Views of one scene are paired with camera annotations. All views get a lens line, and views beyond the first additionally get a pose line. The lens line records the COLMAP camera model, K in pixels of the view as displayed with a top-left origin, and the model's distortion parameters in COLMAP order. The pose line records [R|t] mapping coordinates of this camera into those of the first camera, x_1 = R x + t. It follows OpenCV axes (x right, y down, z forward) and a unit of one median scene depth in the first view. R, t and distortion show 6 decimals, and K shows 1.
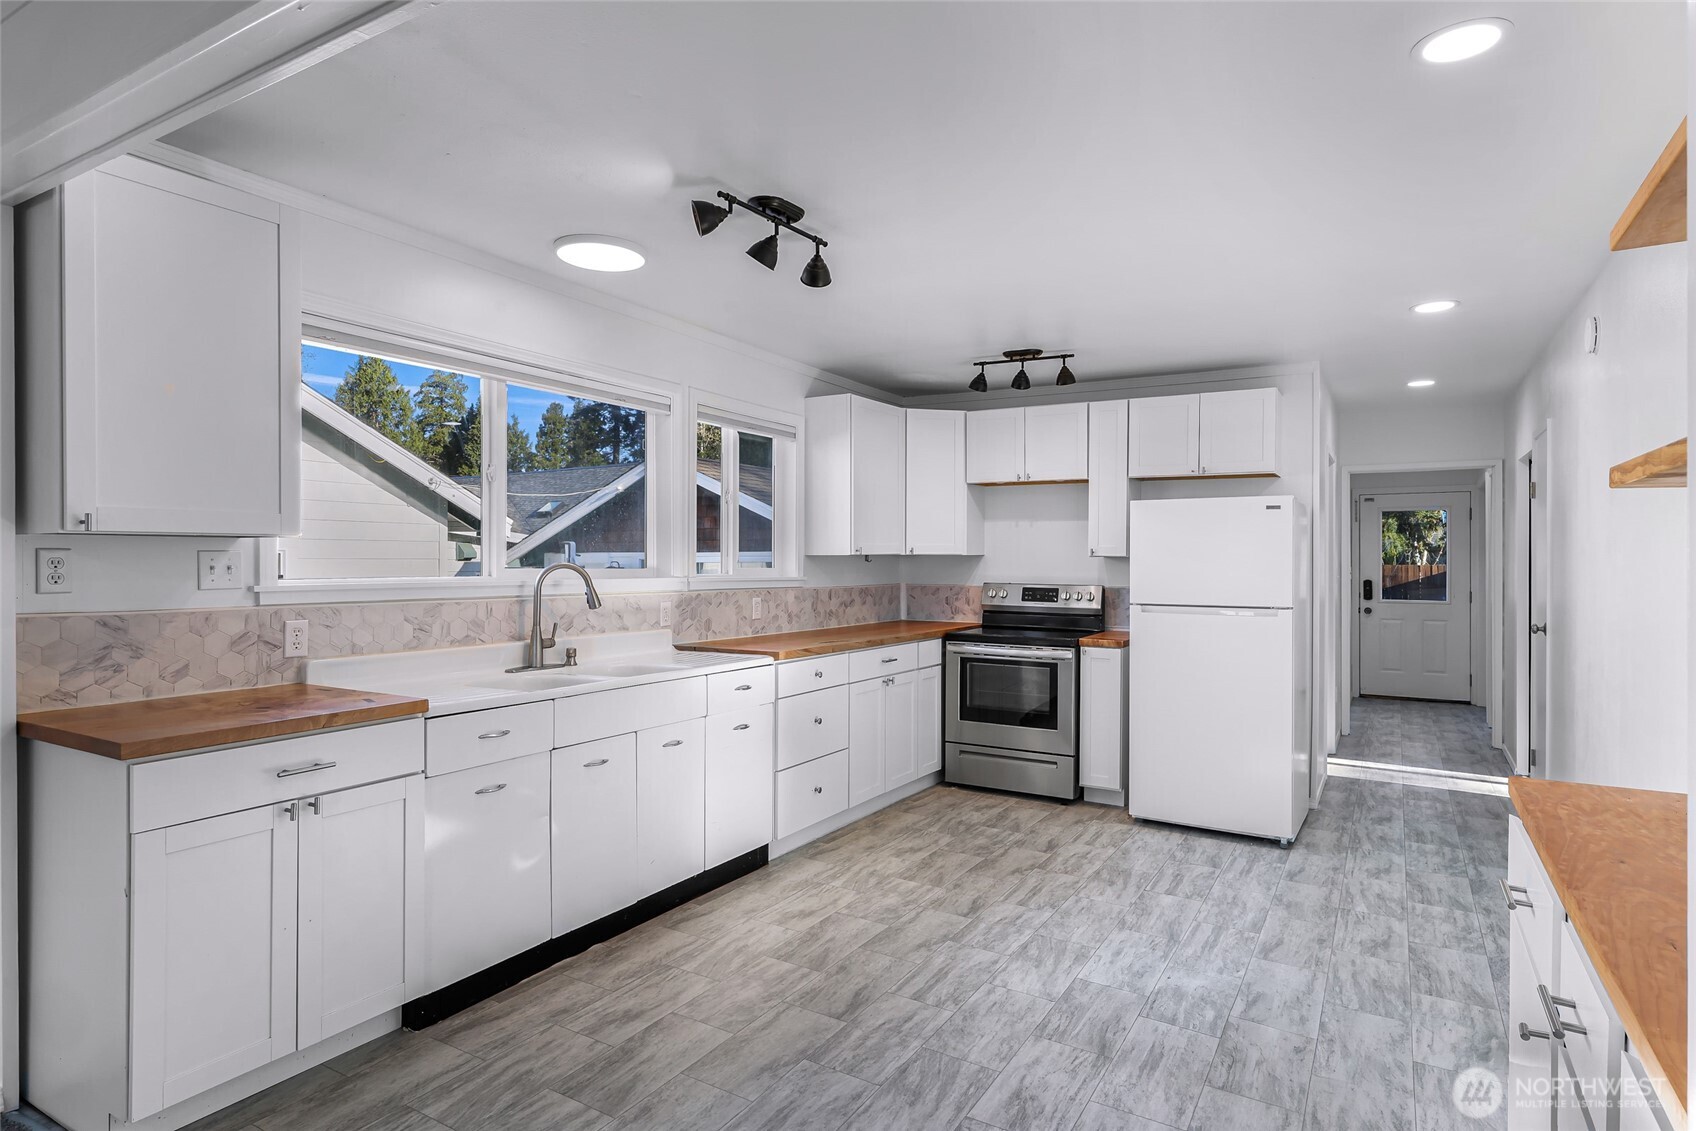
lens RADIAL K [[923.1, 0, 834.0], [0, 923.1, 558.7], [0, 0, 1]] dist [0.005227, -0.000689]
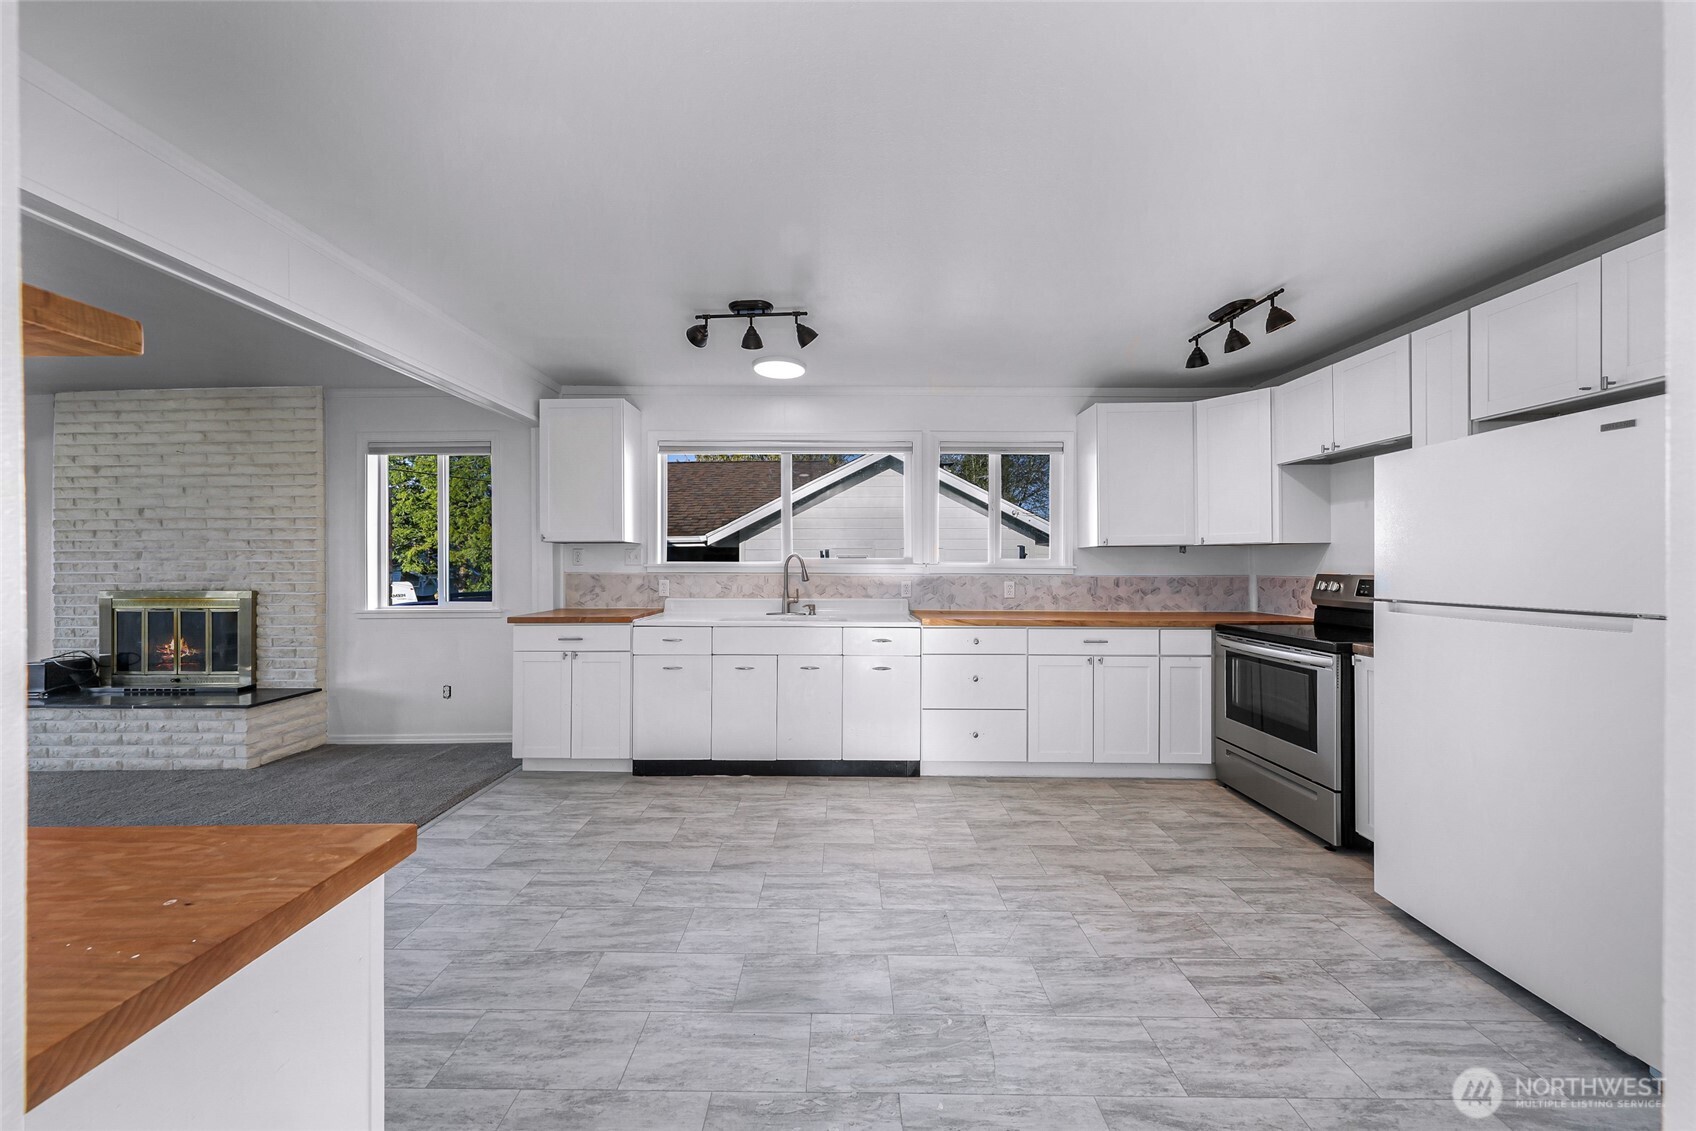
lens RADIAL K [[555.3, 0, 839.9], [0, 555.3, 563.2], [0, 0, 1]] dist [0.000094, -0.000122]
pose [[0.511144, -0.006093, -0.859473, 0.508107], [0.002886, 0.999981, -0.005373, 0.022517], [0.859490, 0.000266, 0.511152, 0.442161]]
